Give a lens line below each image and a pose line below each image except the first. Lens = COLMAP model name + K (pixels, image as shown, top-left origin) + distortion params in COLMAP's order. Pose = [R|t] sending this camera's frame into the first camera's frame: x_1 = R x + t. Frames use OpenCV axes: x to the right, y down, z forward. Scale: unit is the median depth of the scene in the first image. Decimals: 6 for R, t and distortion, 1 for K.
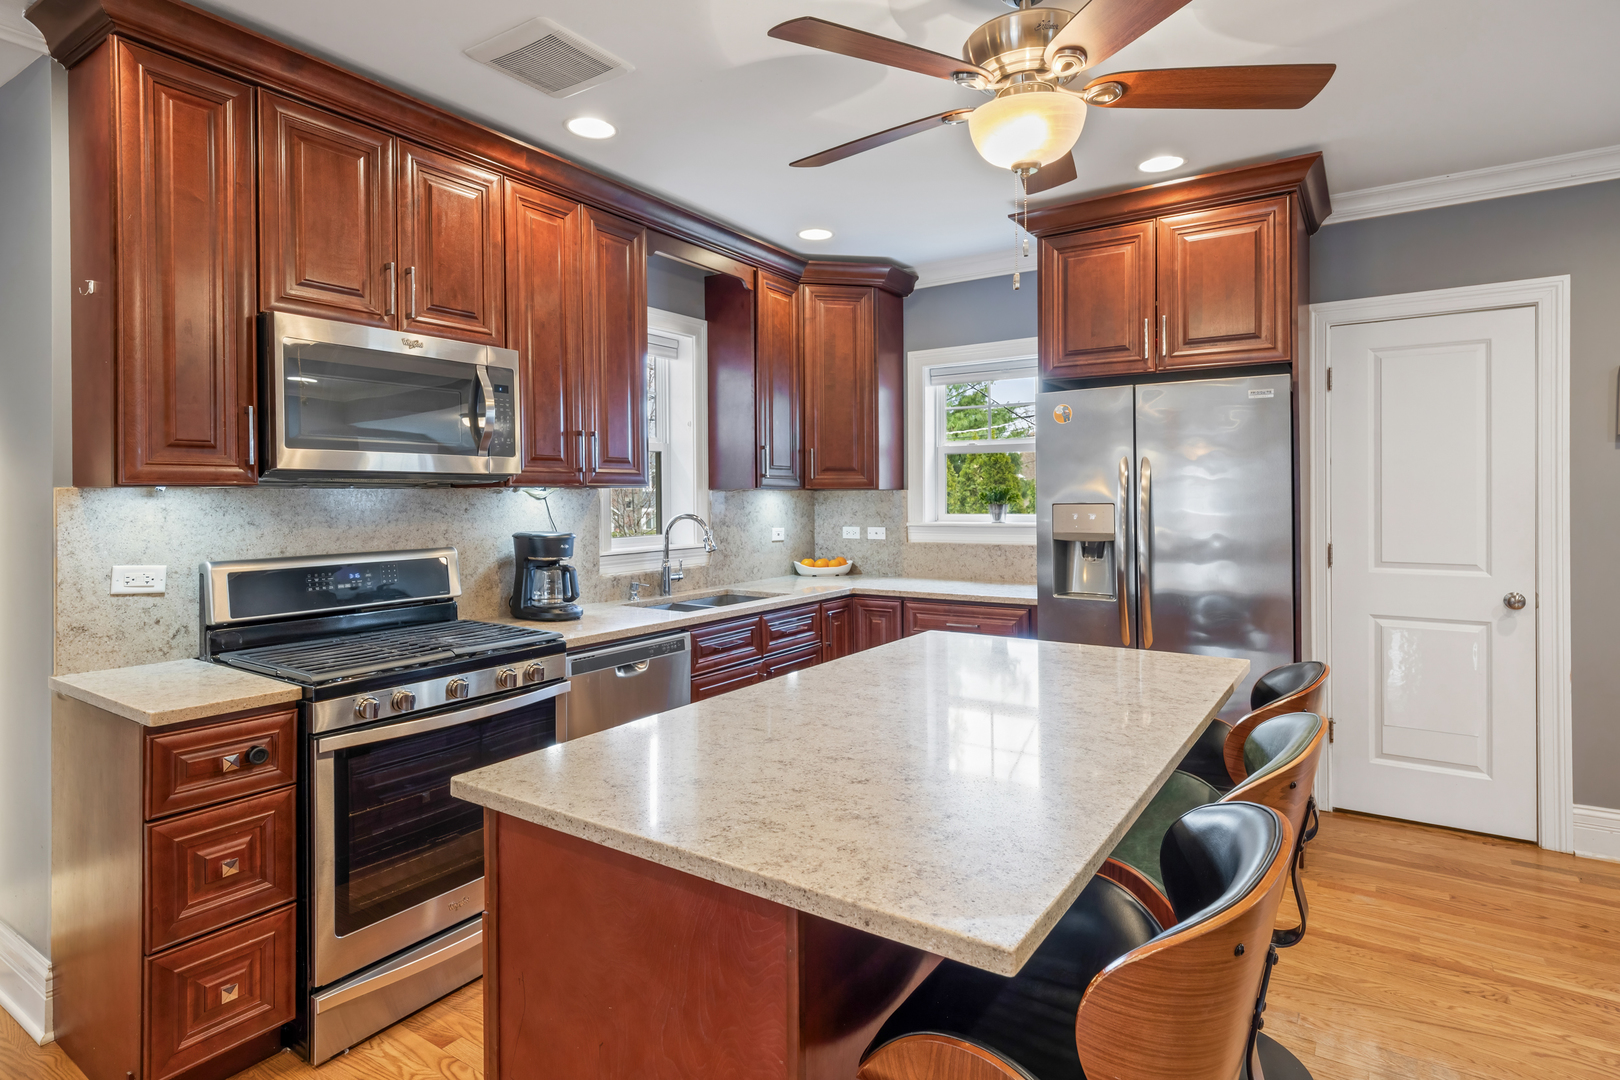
lens RADIAL K [[857.5, 0, 796.1], [0, 857.5, 504.8], [0, 0, 1]] dist [-0.003195, 0.002779]
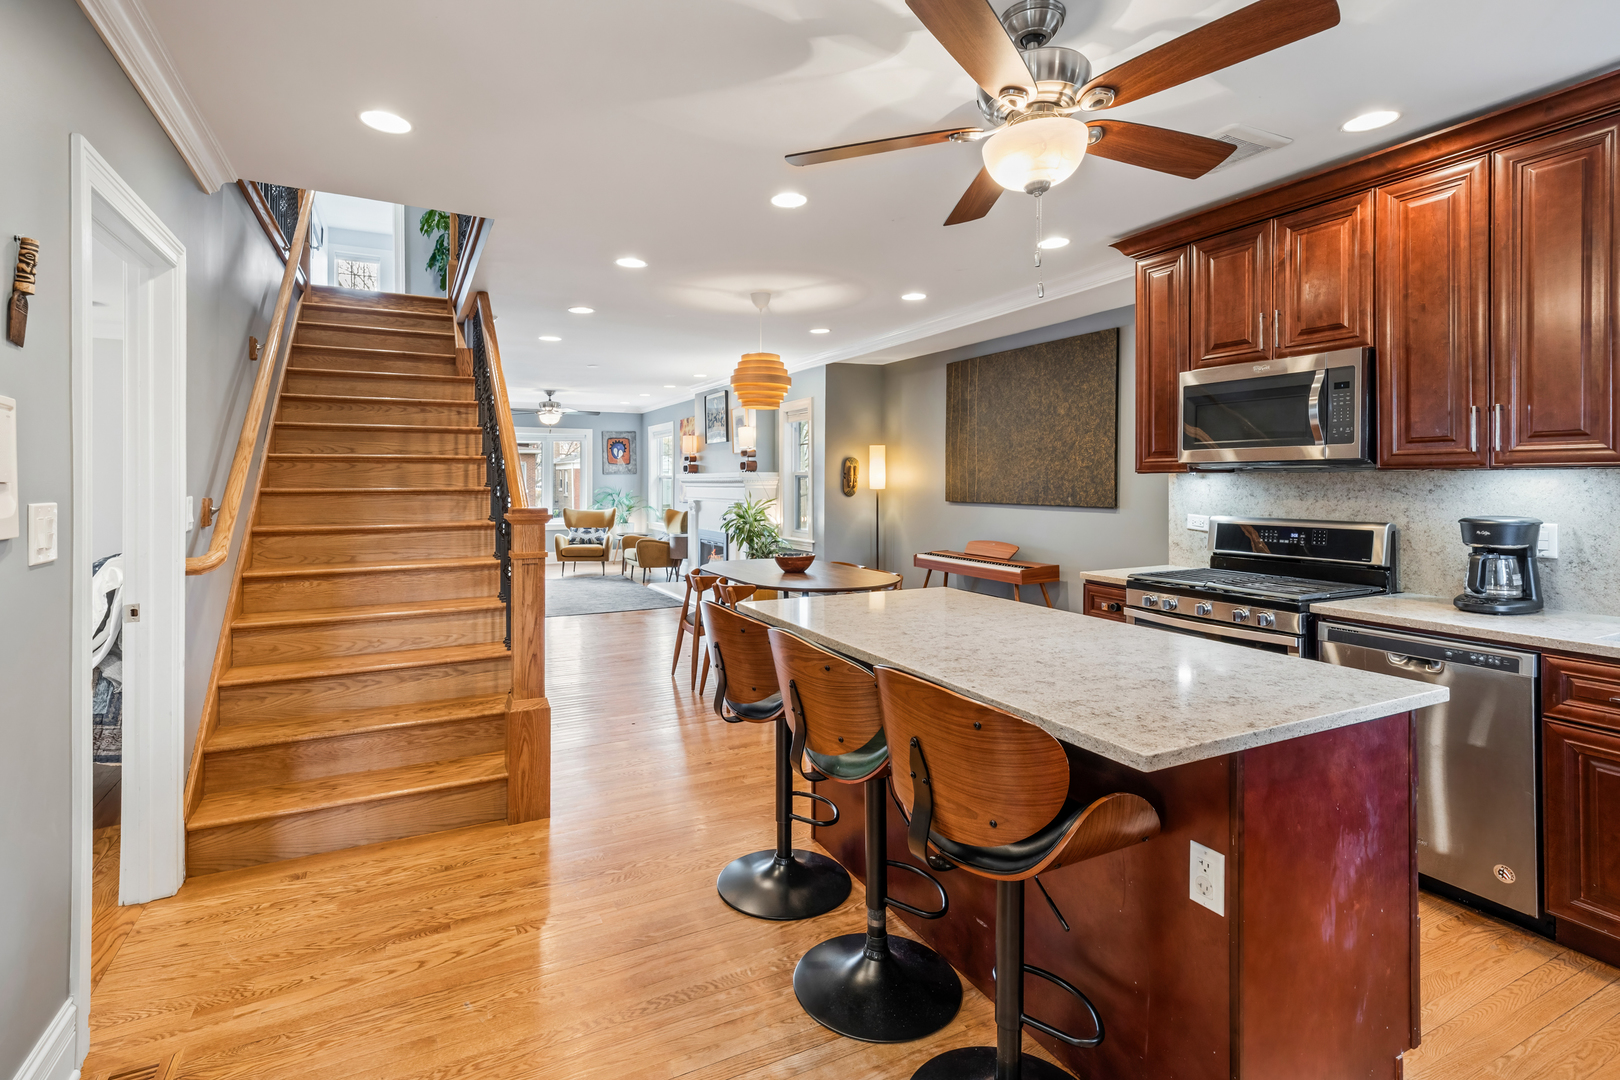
lens RADIAL K [[784.8, 0, 790.3], [0, 784.8, 484.6], [0, 0, 1]] dist [0.000197, -0.000233]
pose [[-0.496474, 0.011146, -0.867980, 0.943727], [-0.004174, 0.999875, 0.015227, -0.014594], [0.868041, 0.011183, -0.496366, 0.877590]]
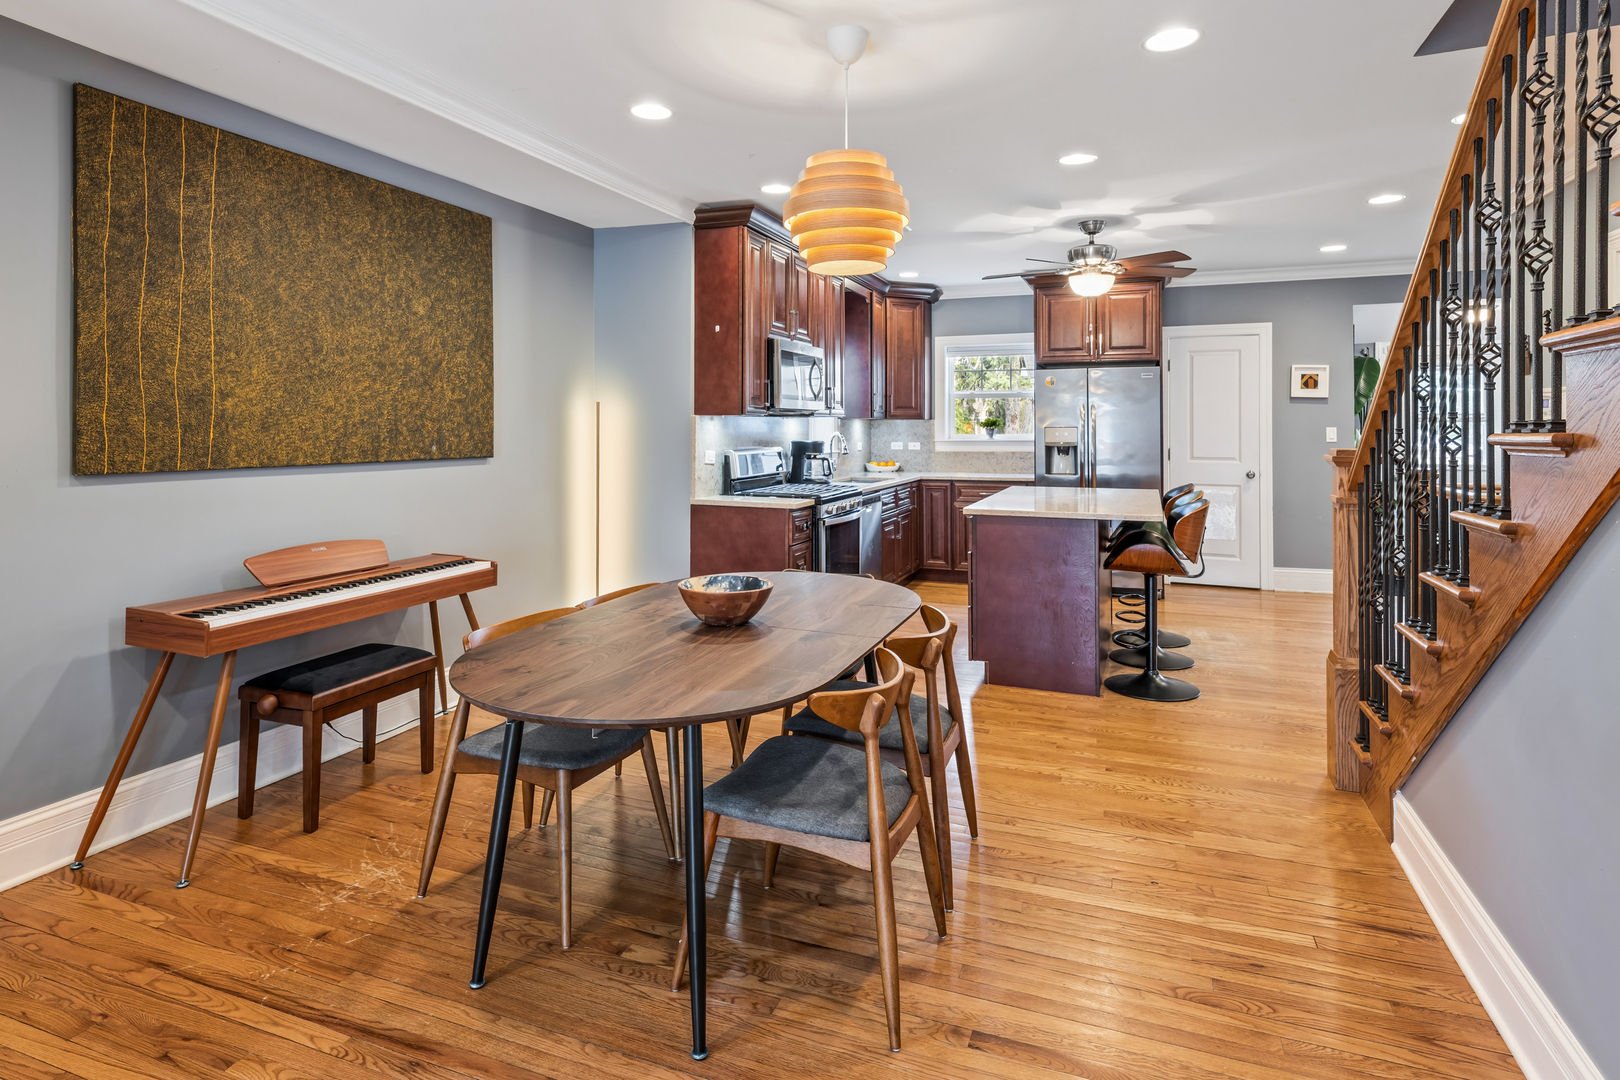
lens RADIAL K [[857.5, 0, 803.5], [0, 857.5, 427.1], [0, 0, 1]] dist [-0.003195, 0.002779]
pose [[0.975955, 0.006937, 0.217861, -0.812407], [-0.004898, 0.999939, -0.009901, 0.024650], [-0.217917, 0.008596, 0.975930, -0.959649]]
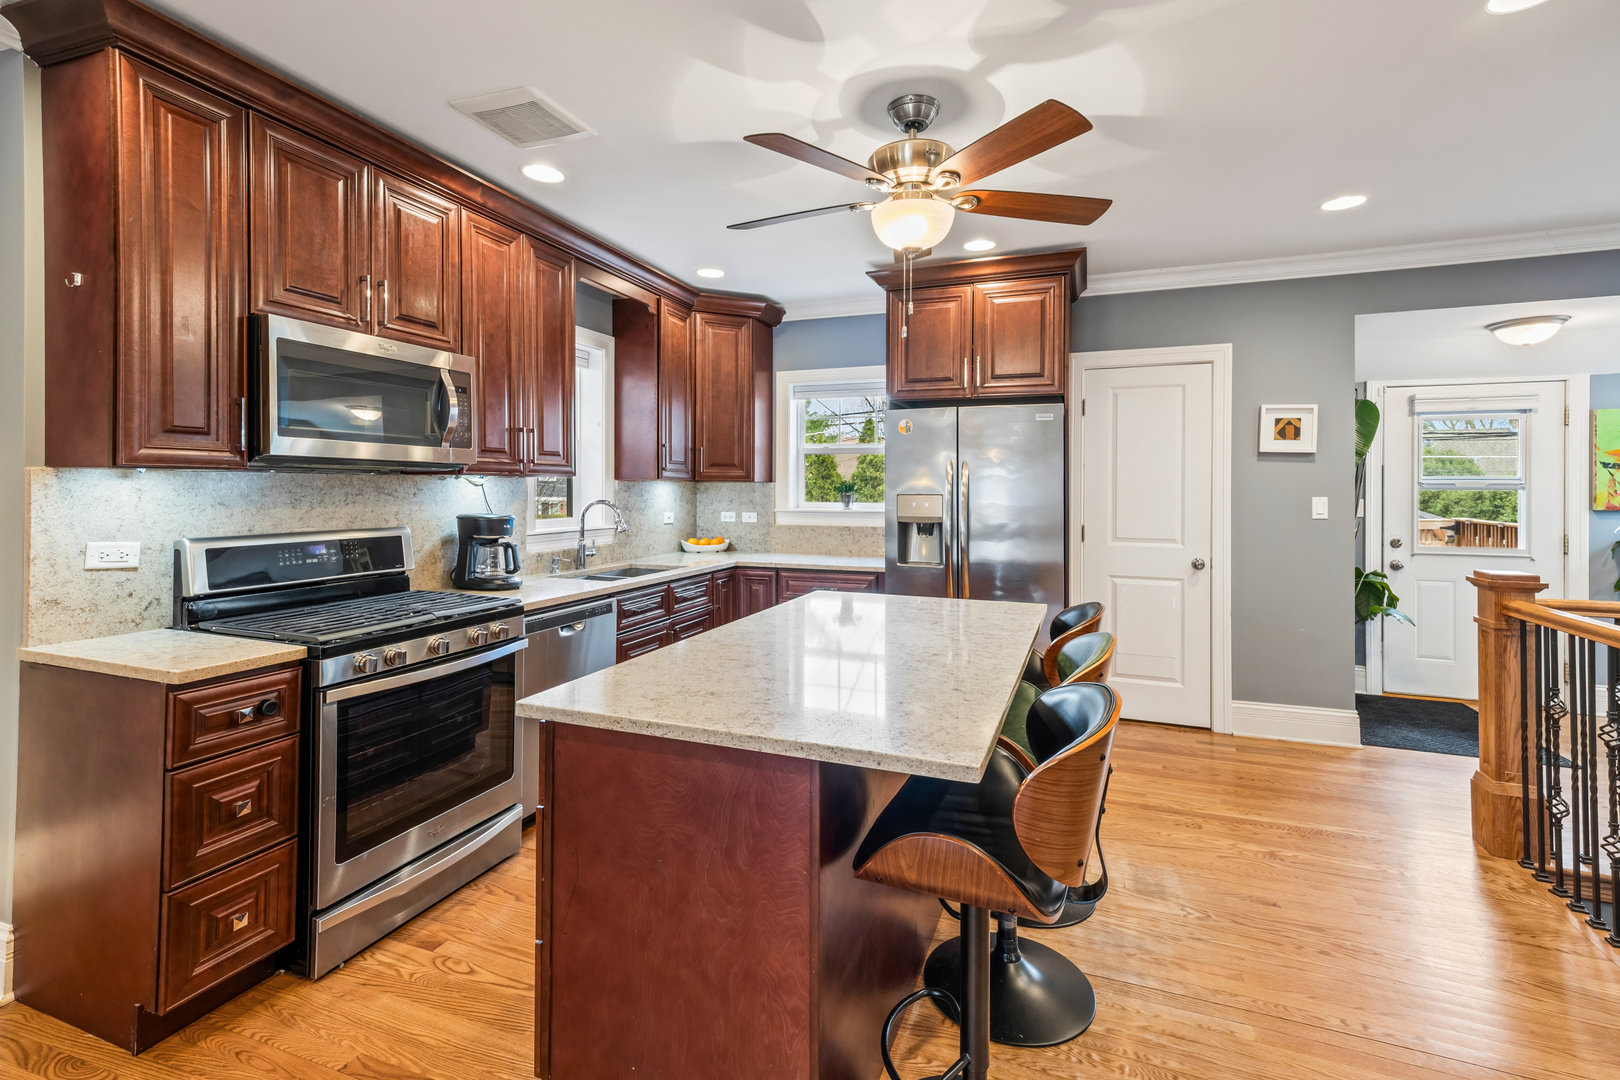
lens RADIAL K [[734.5, 0, 812.2], [0, 734.5, 491.8], [0, 0, 1]] dist [0.010757, -0.000156]
pose [[0.972473, 0.011813, 0.232717, -0.110800], [-0.010654, 0.999924, -0.006237, 0.003864], [-0.232773, 0.003586, 0.972524, -0.080953]]
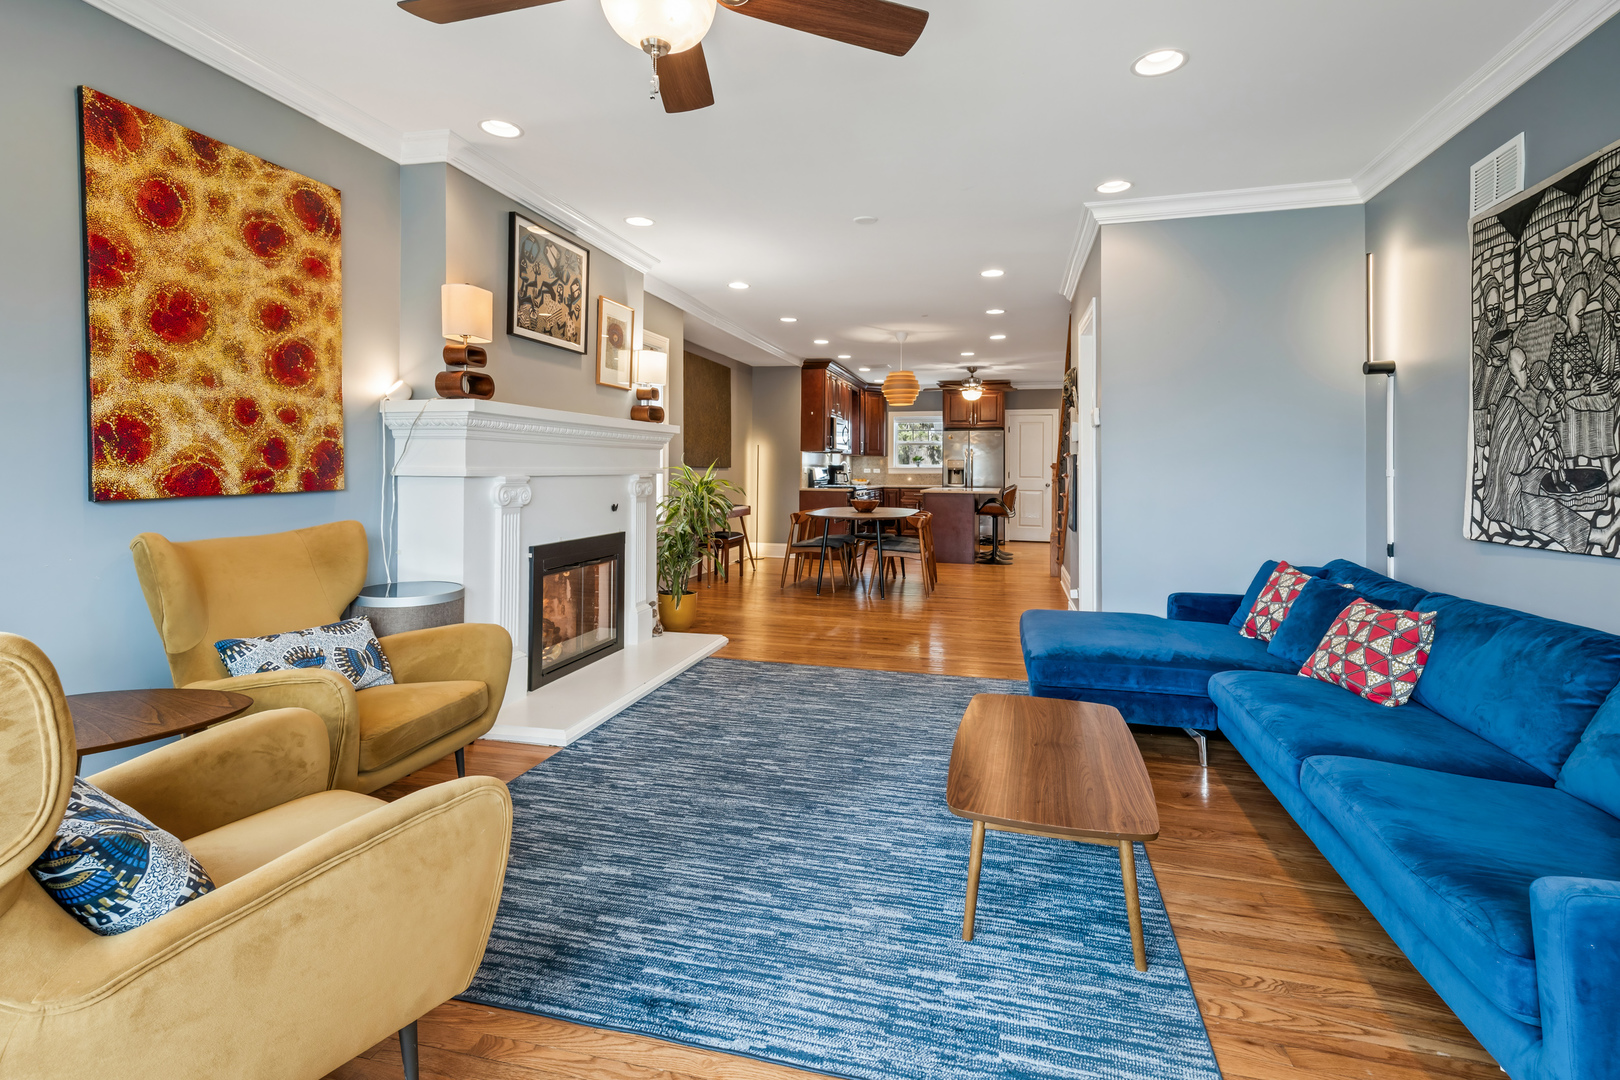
lens RADIAL K [[784.8, 0, 800.9], [0, 784.8, 460.9], [0, 0, 1]] dist [0.000197, -0.000233]
pose [[0.943525, 0.019038, 0.330754, -1.838966], [-0.012506, 0.999683, -0.021867, 0.107426], [-0.331065, 0.016495, 0.943464, -2.603713]]
